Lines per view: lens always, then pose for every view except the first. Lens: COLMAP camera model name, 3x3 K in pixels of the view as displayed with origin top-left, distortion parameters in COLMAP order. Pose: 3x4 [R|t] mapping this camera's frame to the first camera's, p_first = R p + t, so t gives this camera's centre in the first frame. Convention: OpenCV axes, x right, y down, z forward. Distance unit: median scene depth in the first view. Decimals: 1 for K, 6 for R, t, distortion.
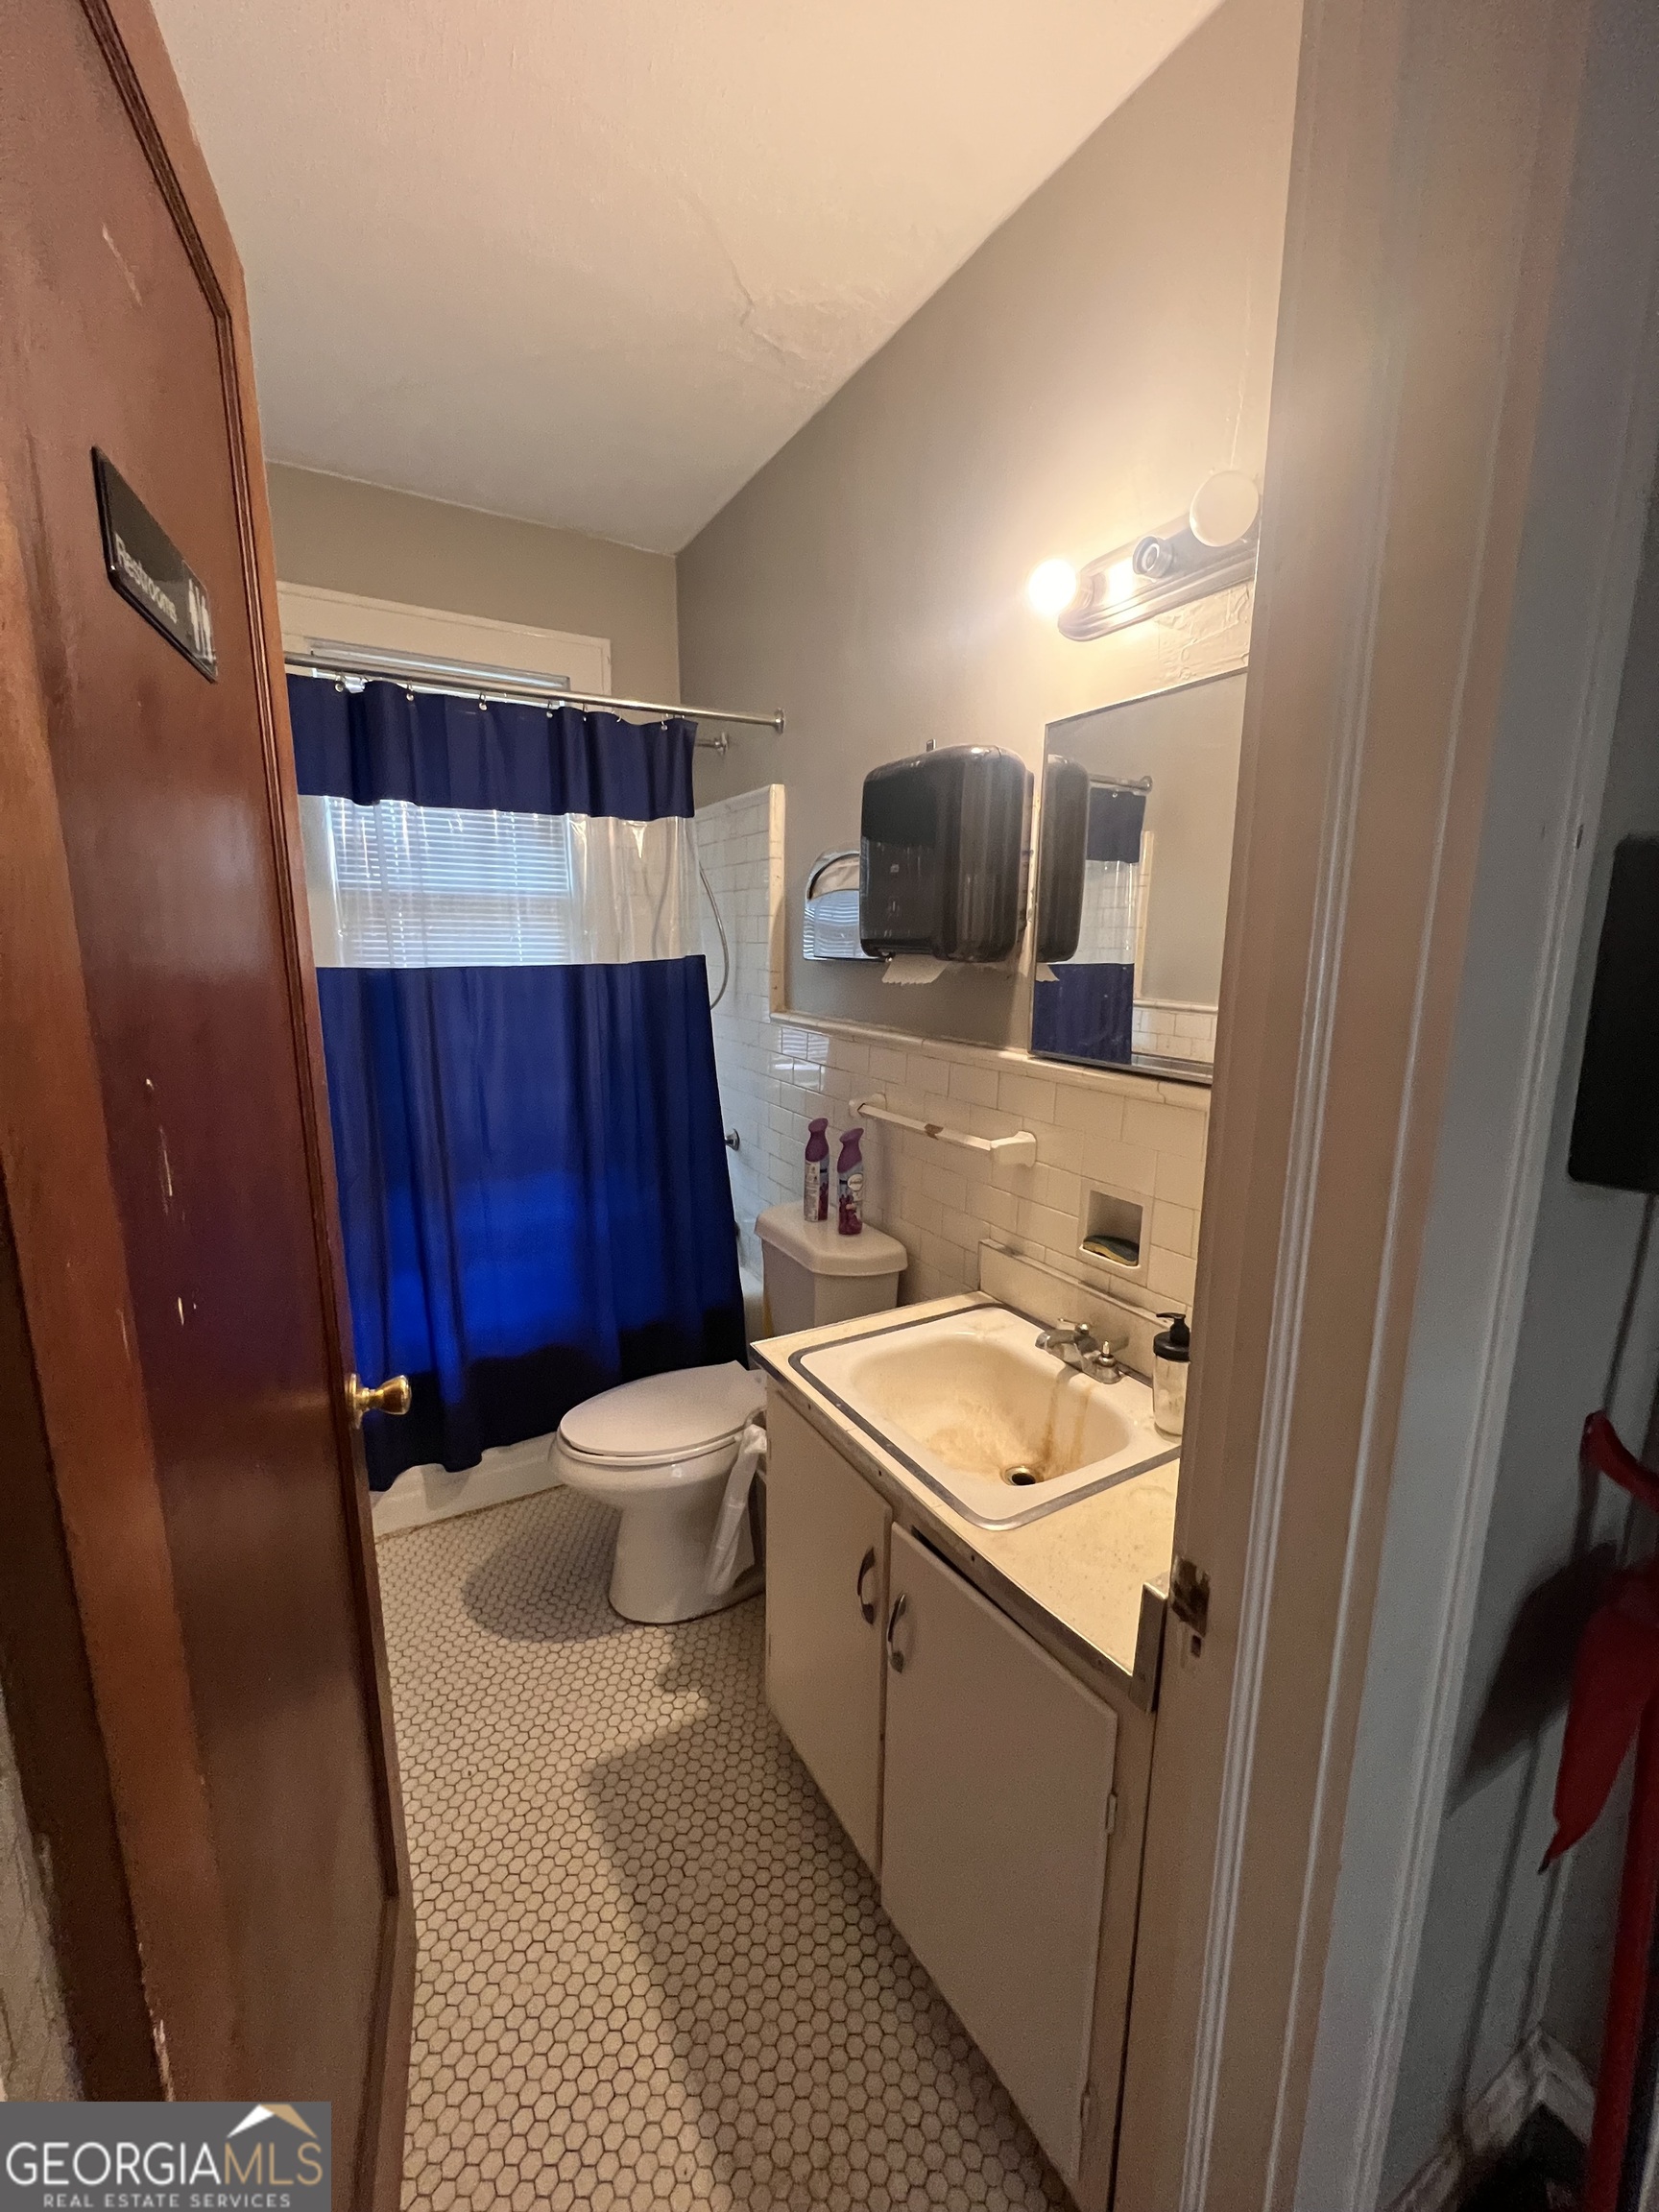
lens RADIAL K [[878.1, 0, 826.3], [0, 878.1, 1097.2], [0, 0, 1]] dist [0.010868, -0.000014]
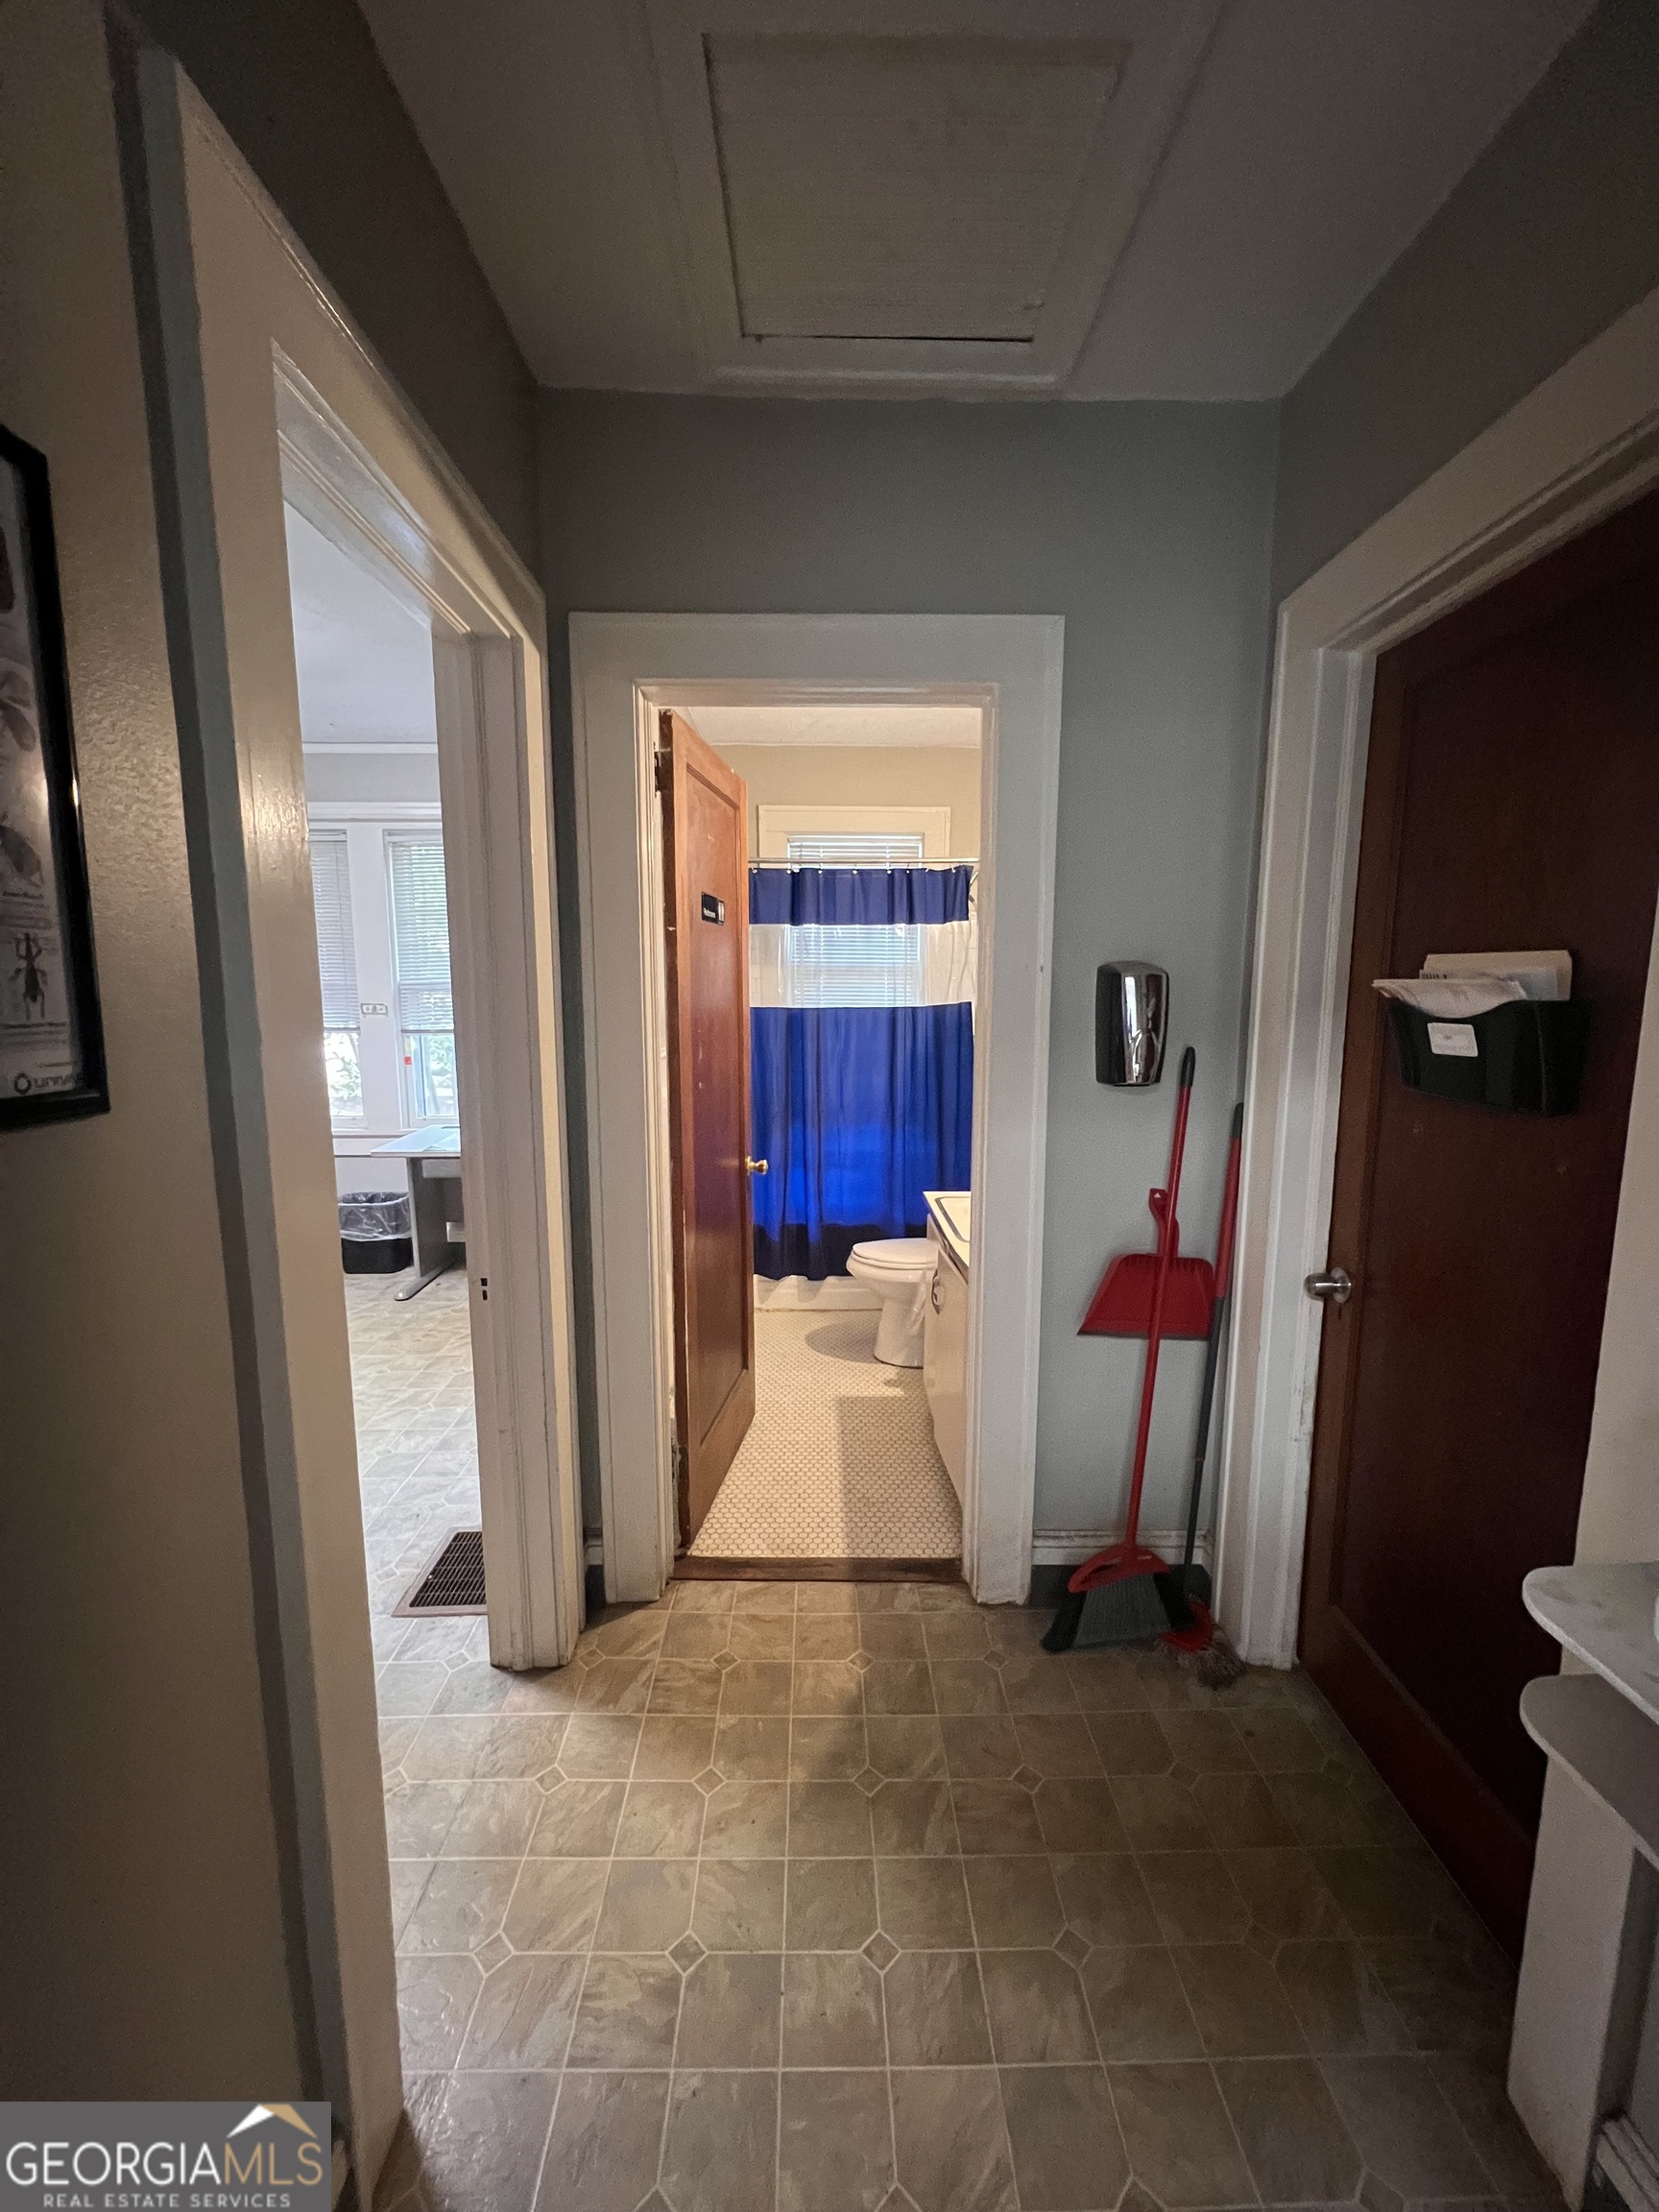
lens RADIAL K [[884.5, 0, 833.8], [0, 884.5, 1107.4], [0, 0, 1]] dist [-0.000061, 0.000062]
pose [[0.876357, 0.066076, -0.477109, 0.506334], [-0.084228, 0.996306, -0.016729, 0.097702], [0.474241, 0.054847, 0.878685, -0.658265]]
